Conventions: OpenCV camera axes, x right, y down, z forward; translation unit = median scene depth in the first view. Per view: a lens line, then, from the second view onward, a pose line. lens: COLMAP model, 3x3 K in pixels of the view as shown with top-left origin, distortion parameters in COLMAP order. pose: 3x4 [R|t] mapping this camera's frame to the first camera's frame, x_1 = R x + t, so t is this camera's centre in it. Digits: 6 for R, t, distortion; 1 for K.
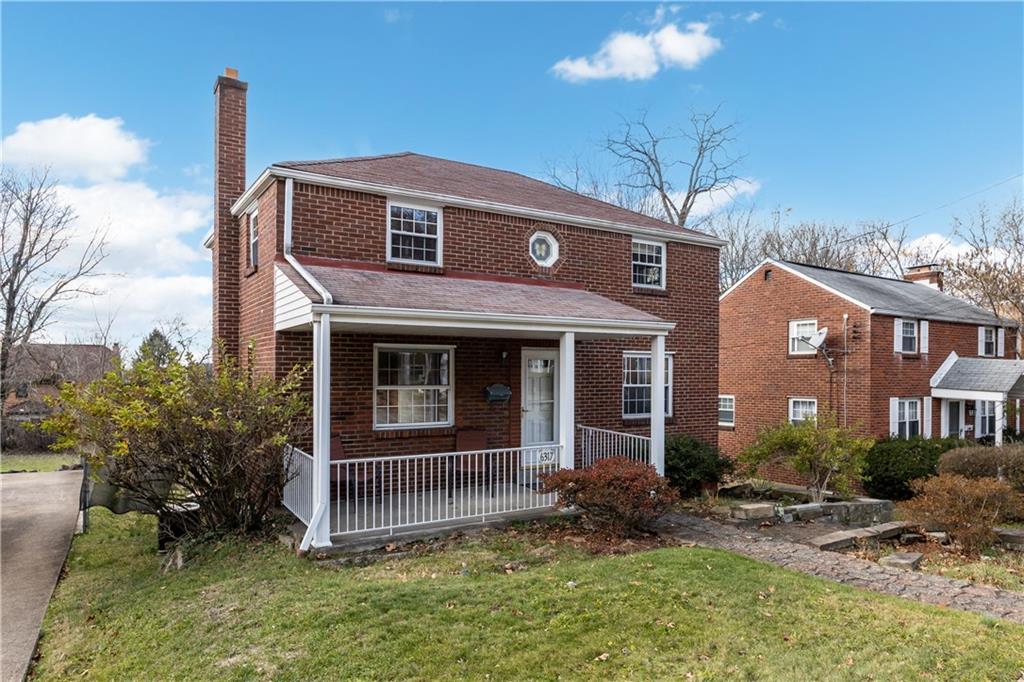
lens RADIAL K [[671.4, 0, 540.2], [0, 671.4, 373.4], [0, 0, 1]] dist [-0.003376, -0.000089]
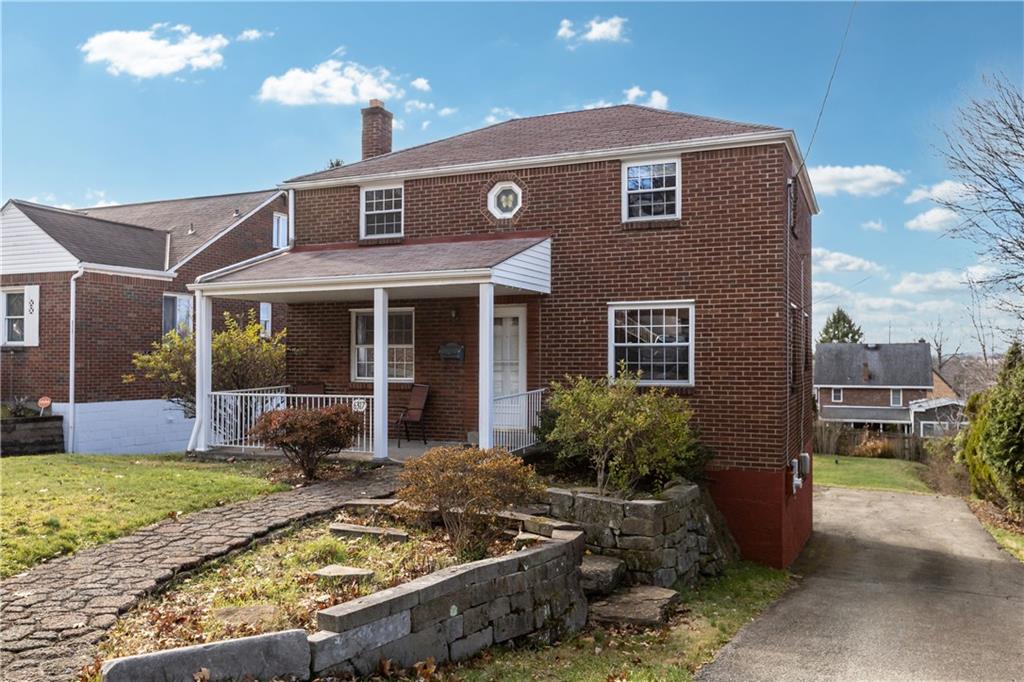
lens RADIAL K [[818.0, 0, 512.0], [0, 818.0, 341.0], [0, 0, 1]] dist [0.002611, 0.000229]
pose [[0.542218, -0.021318, -0.839967, 1.067774], [0.001164, 0.999696, -0.024621, 0.045653], [0.840237, 0.012372, 0.542078, 0.422856]]
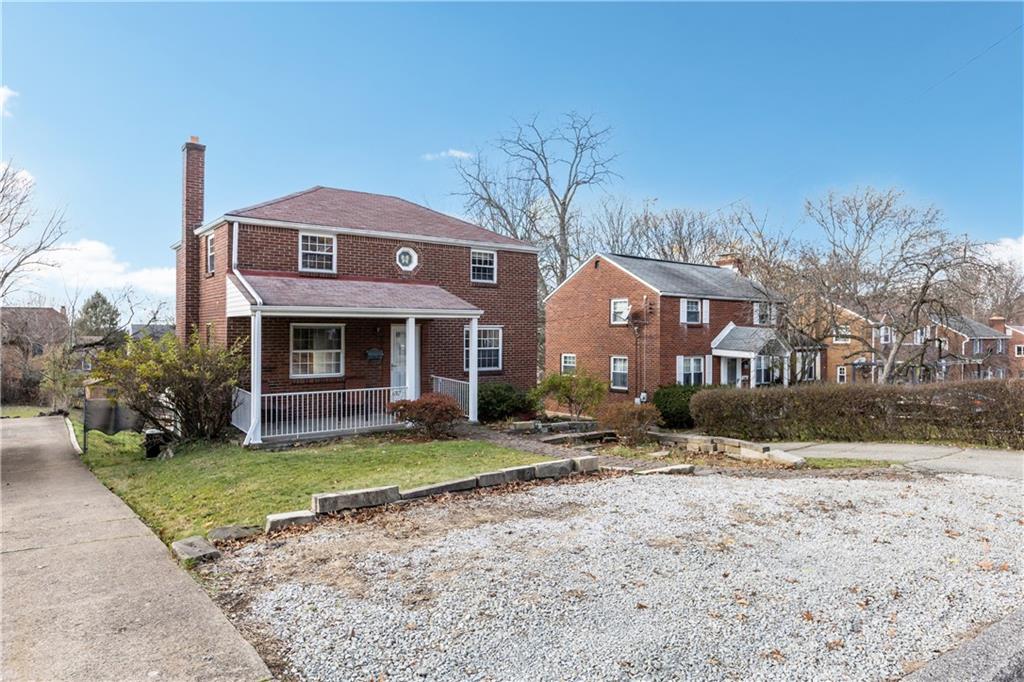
lens RADIAL K [[645.3, 0, 512.6], [0, 645.3, 328.6], [0, 0, 1]] dist [0.000943, 0.000160]
pose [[0.998092, -0.000030, 0.061739, 0.167794], [0.000271, 0.999992, -0.003893, -0.024573], [-0.061739, 0.003902, 0.998085, -0.508517]]
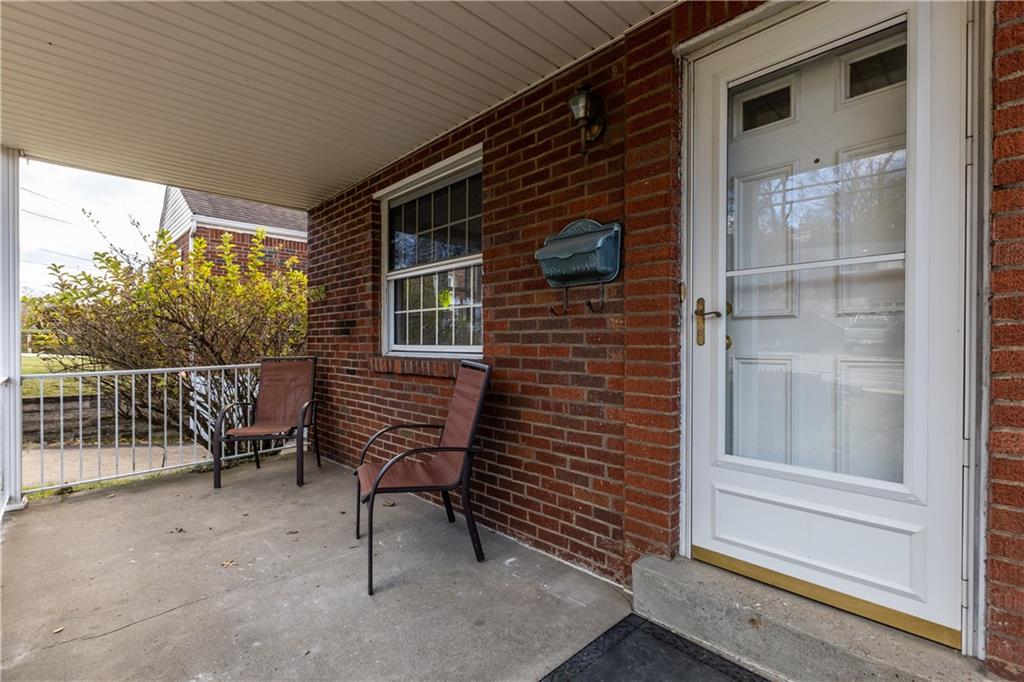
lens RADIAL K [[461.8, 0, 514.1], [0, 461.8, 340.6], [0, 0, 1]] dist [-0.002115, -0.000377]
pose [[0.189191, -0.007162, -0.981914, 0.130381], [0.000207, 0.999974, -0.007253, 0.071407], [0.981940, 0.001169, 0.189188, 0.974330]]
